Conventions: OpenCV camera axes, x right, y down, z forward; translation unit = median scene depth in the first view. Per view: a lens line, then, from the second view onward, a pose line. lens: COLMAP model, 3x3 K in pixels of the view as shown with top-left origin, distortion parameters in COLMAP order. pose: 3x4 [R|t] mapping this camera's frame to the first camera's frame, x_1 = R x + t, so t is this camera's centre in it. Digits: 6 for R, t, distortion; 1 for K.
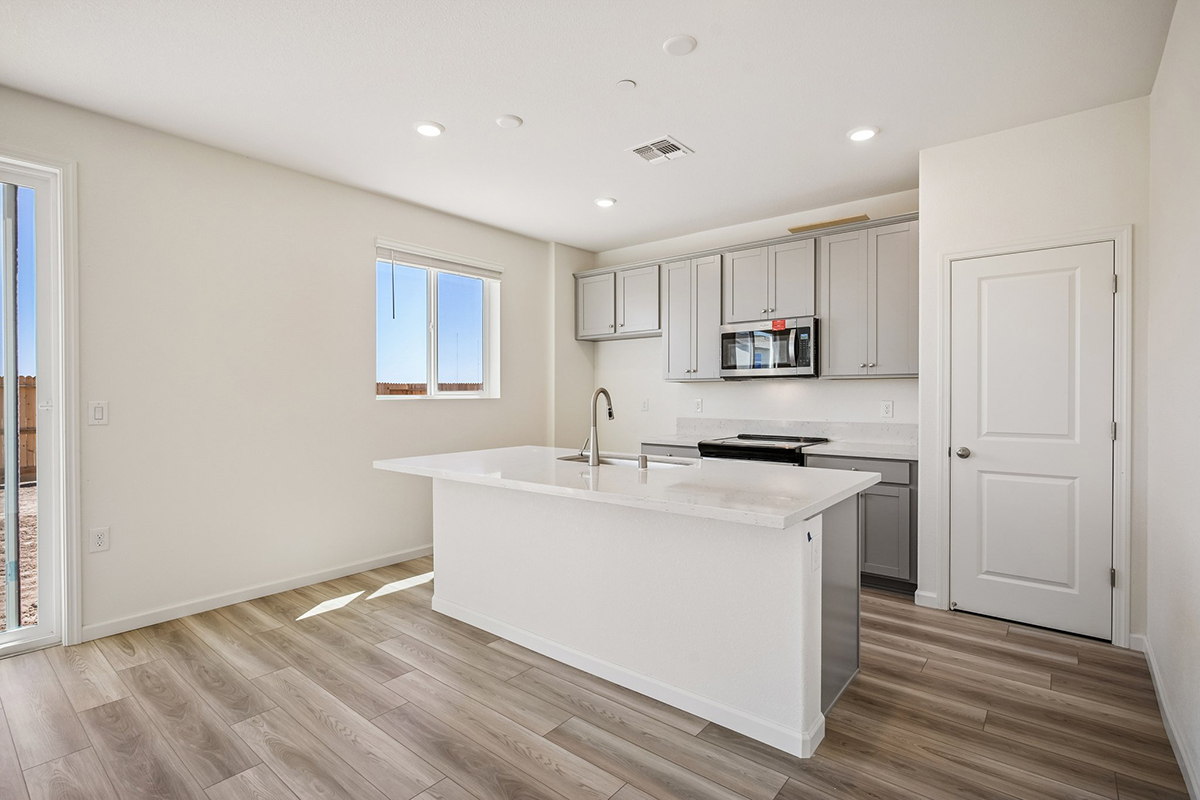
lens RADIAL K [[568.1, 0, 600.0], [0, 568.1, 400.0], [0, 0, 1]] dist [-0.001681, 0.000841]
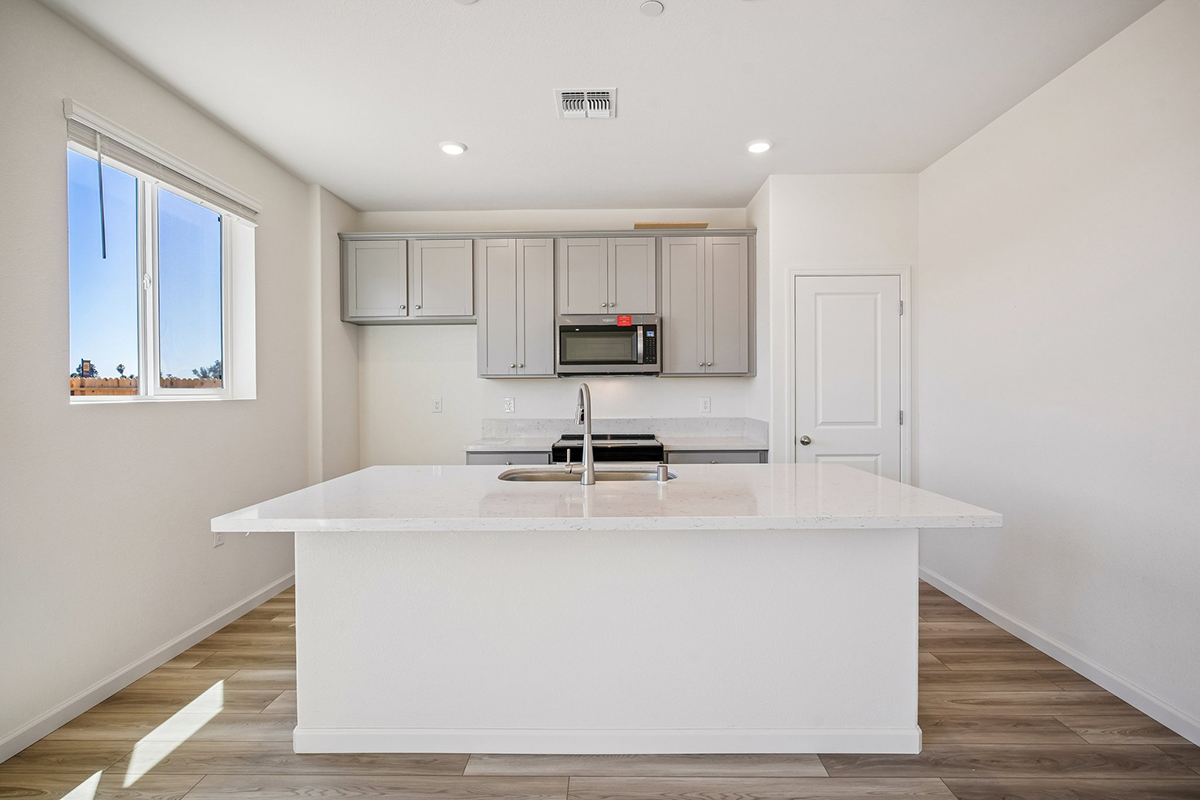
lens RADIAL K [[568.1, 0, 600.0], [0, 568.1, 400.0], [0, 0, 1]] dist [-0.001681, 0.000841]
pose [[0.783740, -0.013178, 0.620949, -0.334518], [0.011931, 0.999910, 0.006161, -0.002421], [-0.620974, 0.002580, 0.783827, 0.269815]]
